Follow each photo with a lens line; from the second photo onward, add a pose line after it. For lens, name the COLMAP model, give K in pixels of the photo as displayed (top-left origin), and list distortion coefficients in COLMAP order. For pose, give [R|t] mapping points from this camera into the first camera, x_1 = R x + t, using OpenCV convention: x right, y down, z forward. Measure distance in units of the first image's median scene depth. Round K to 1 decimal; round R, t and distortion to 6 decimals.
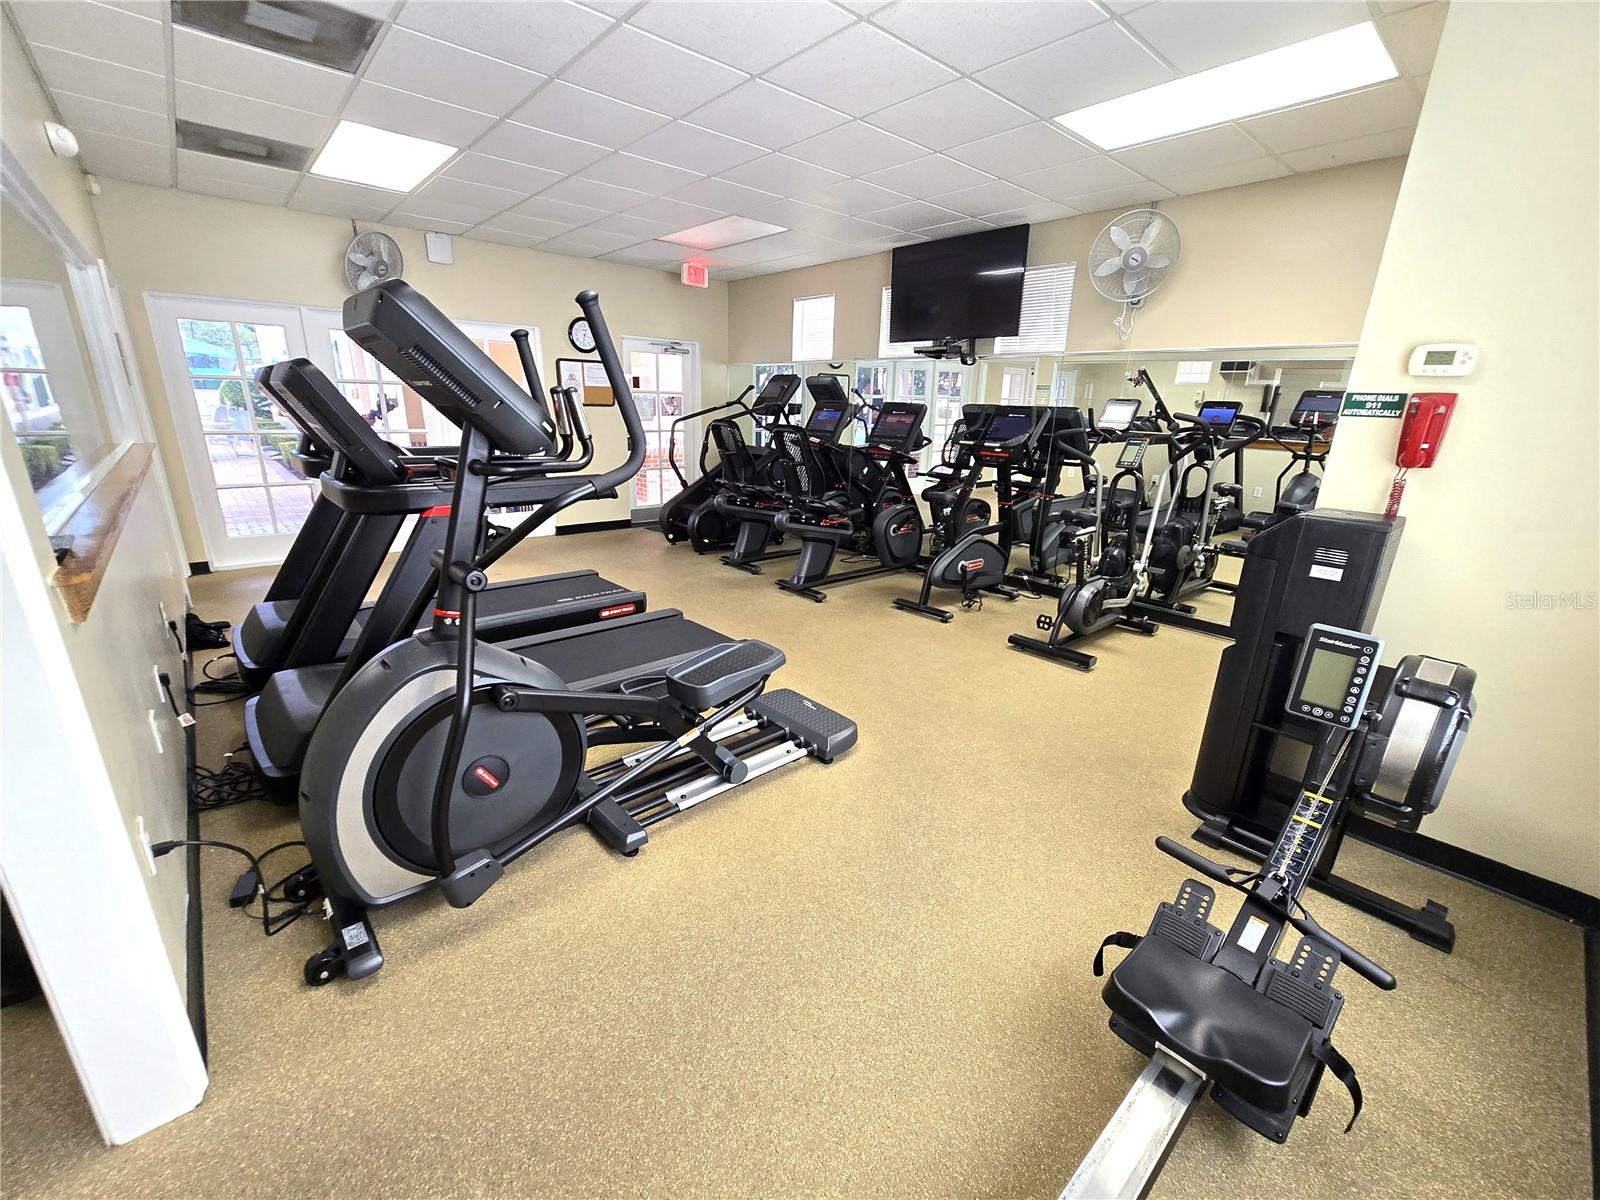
lens RADIAL K [[655.8, 0, 800.0], [0, 655.8, 600.0], [0, 0, 1]] dist [0.001498, -0.000013]
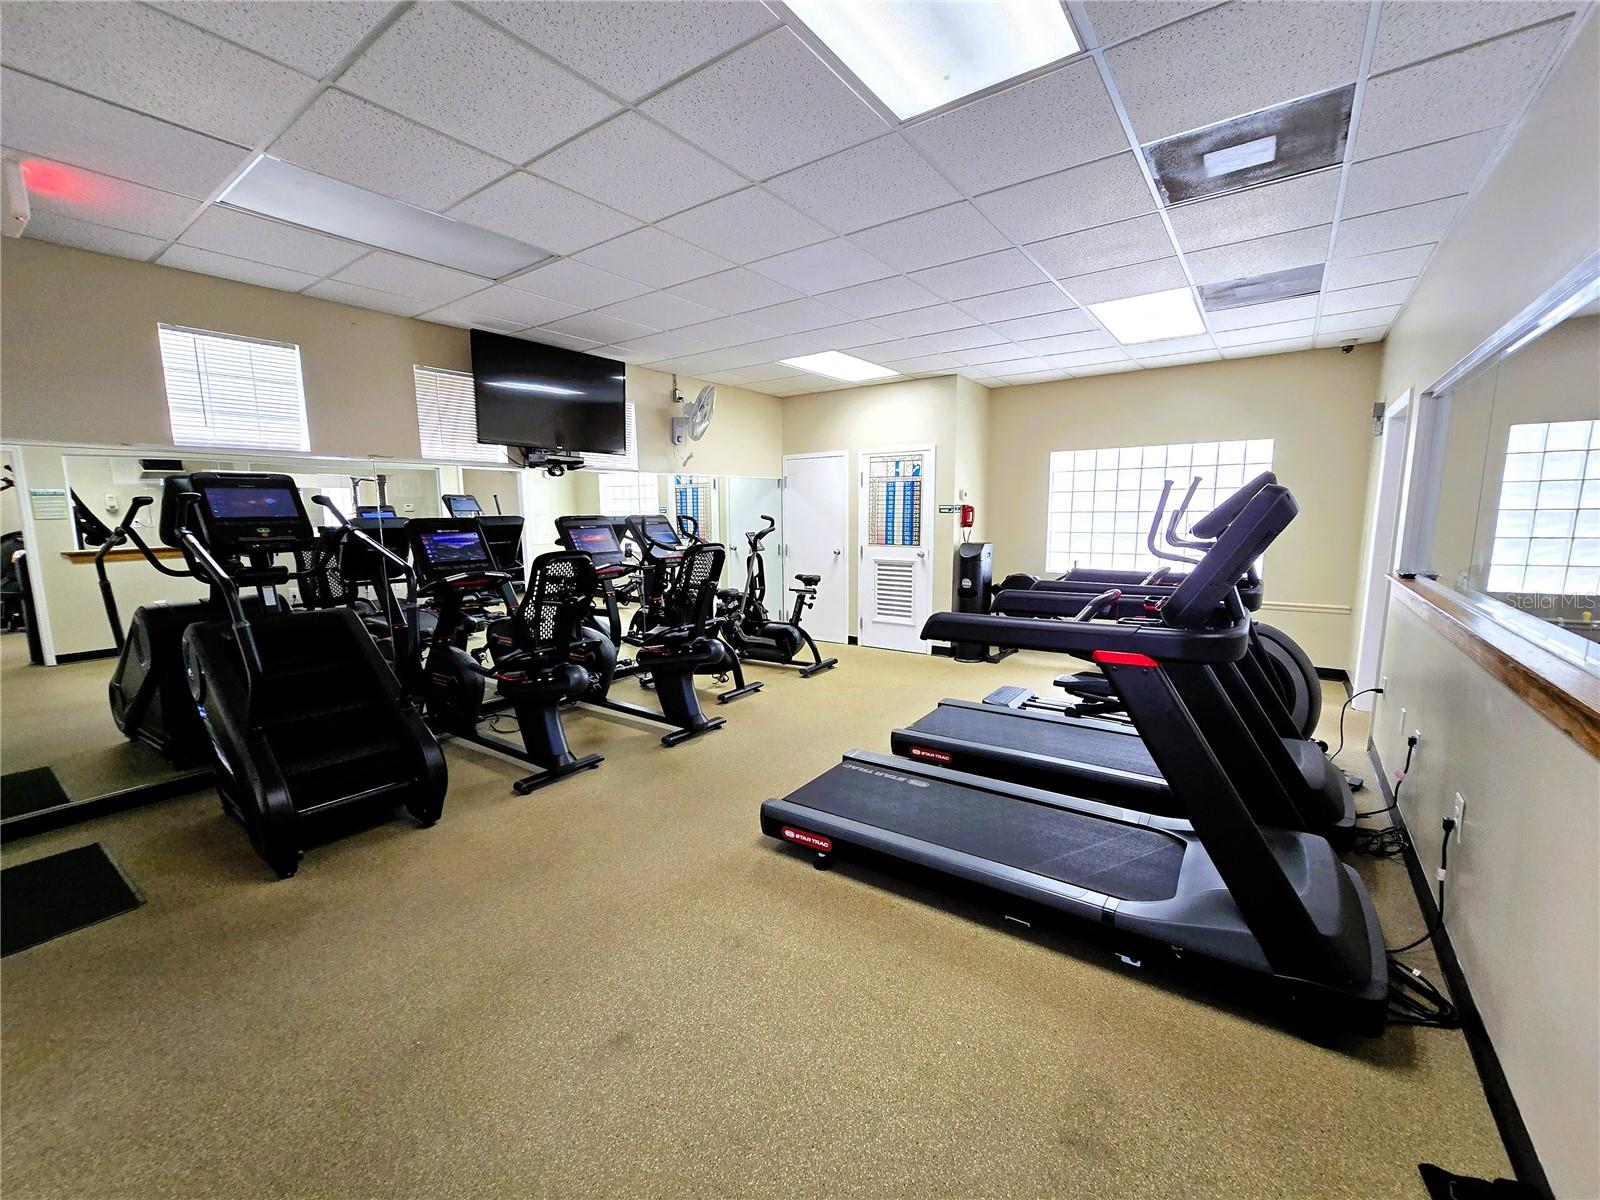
lens RADIAL K [[633.0, 0, 800.0], [0, 633.0, 600.0], [0, 0, 1]] dist [-0.001210, -0.000075]
pose [[-0.191438, -0.160655, 0.968267, -0.773045], [0.289443, 0.933401, 0.212096, -0.299708], [-0.937856, 0.320861, -0.132188, 0.896166]]
